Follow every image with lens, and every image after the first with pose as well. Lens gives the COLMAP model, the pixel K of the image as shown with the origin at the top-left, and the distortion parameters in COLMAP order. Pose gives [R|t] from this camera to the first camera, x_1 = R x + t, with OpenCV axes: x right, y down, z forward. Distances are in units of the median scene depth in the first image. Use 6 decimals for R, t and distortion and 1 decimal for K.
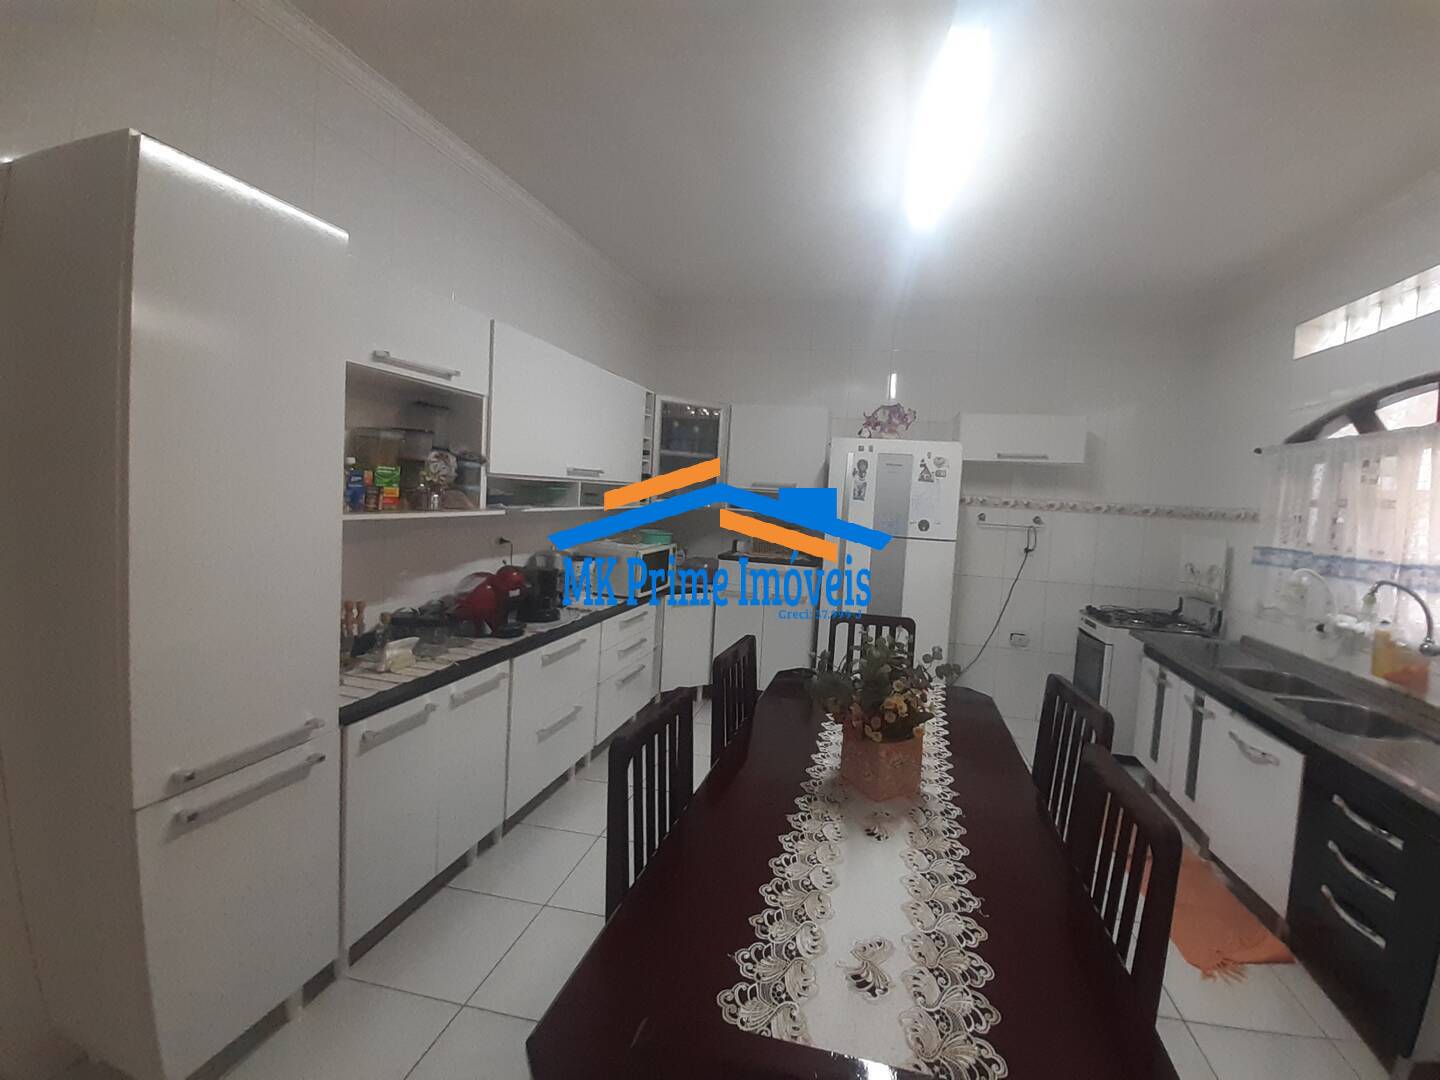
lens RADIAL K [[573.6, 0, 789.4], [0, 573.6, 537.5], [0, 0, 1]] dist [0.020239, -0.017151]
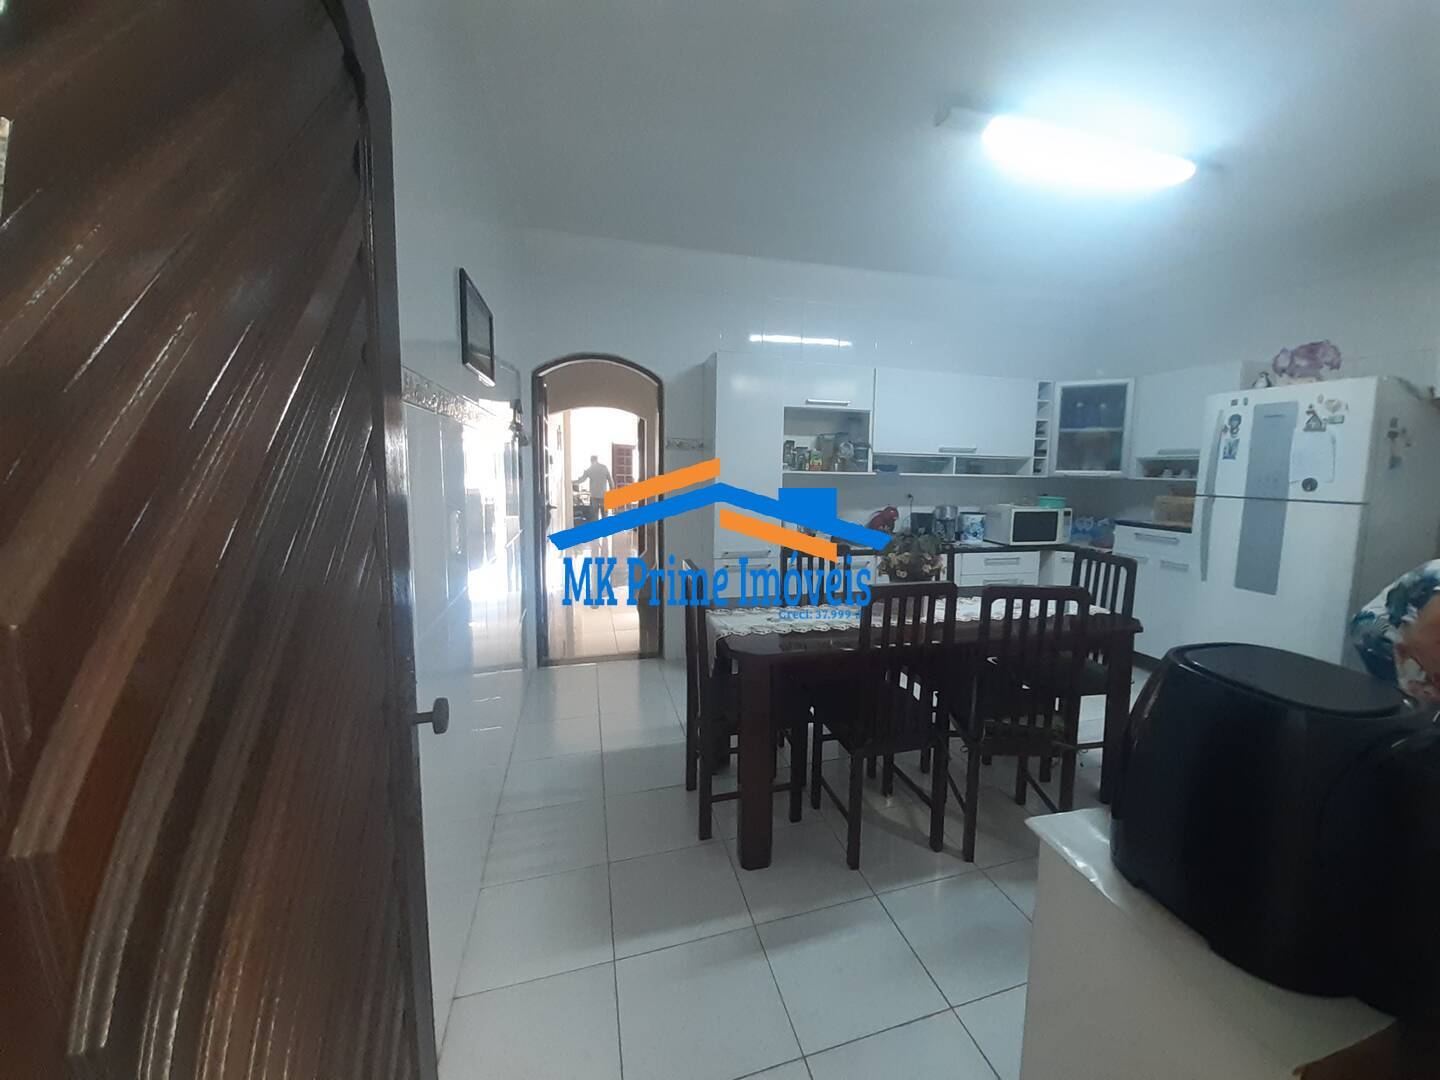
lens RADIAL K [[567.8, 0, 777.4], [0, 567.8, 526.3], [0, 0, 1]] dist [0.019057, -0.016595]
pose [[0.464055, 0.041014, -0.884857, 0.611282], [-0.060435, 0.998066, 0.014568, 0.074045], [0.883743, 0.046716, 0.465636, -0.059789]]
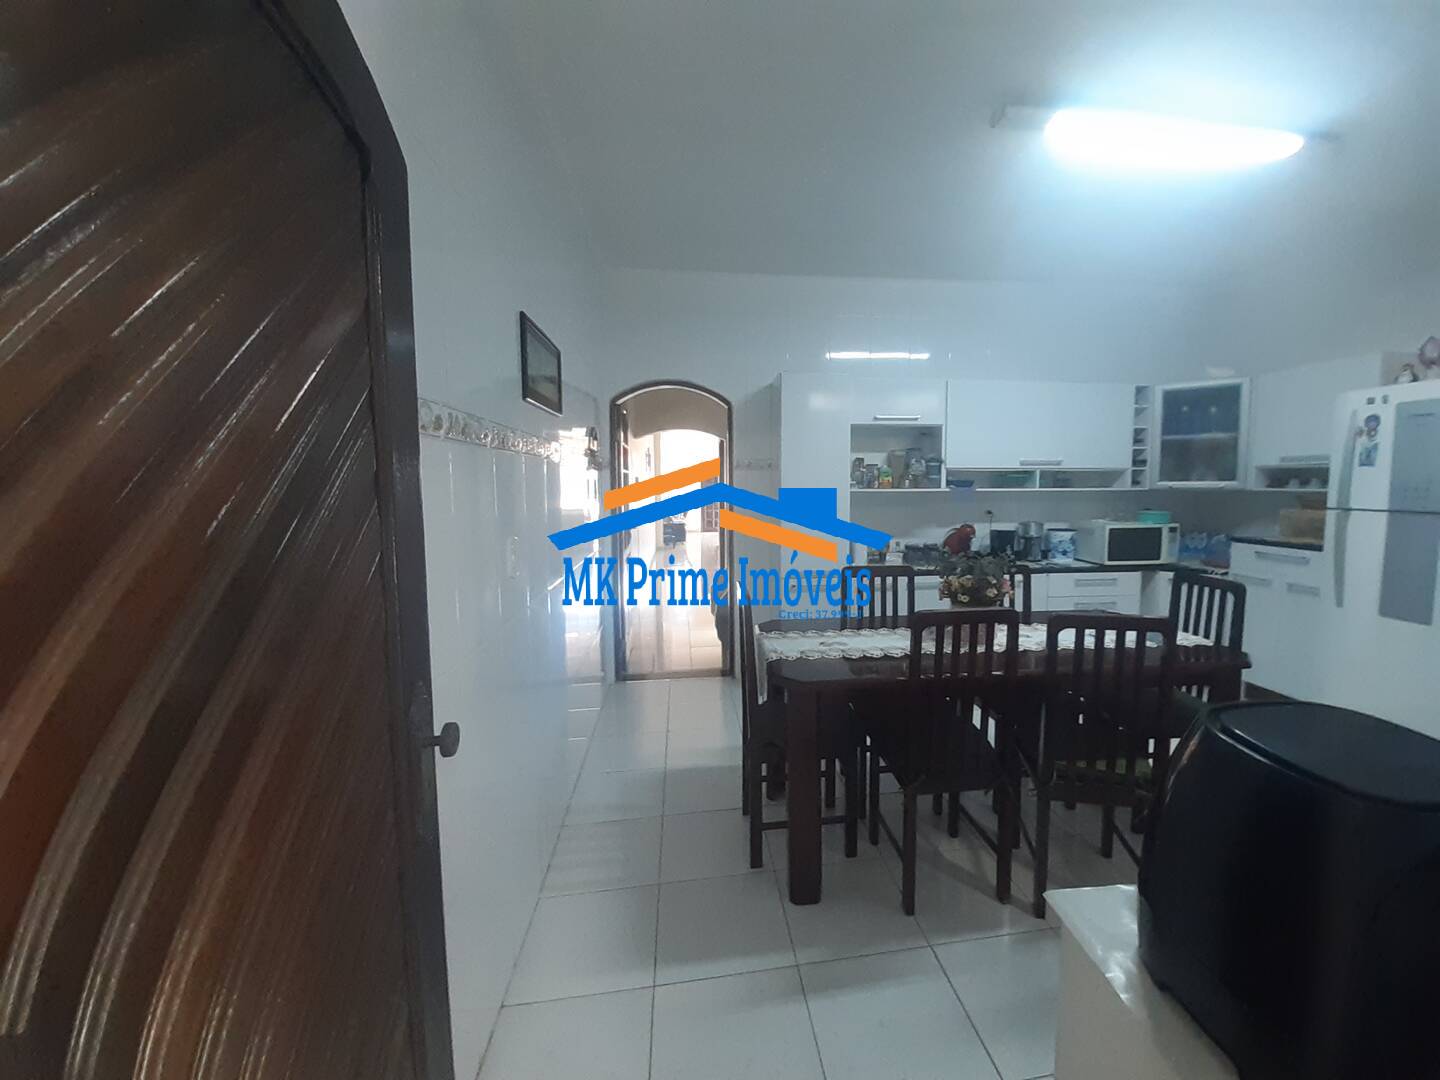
lens RADIAL K [[567.8, 0, 777.4], [0, 567.8, 526.3], [0, 0, 1]] dist [0.019057, -0.016595]
pose [[0.317627, 0.013014, -0.948126, 0.620365], [-0.052397, 0.998619, -0.003846, 0.064352], [0.946767, 0.050900, 0.317871, -0.014072]]
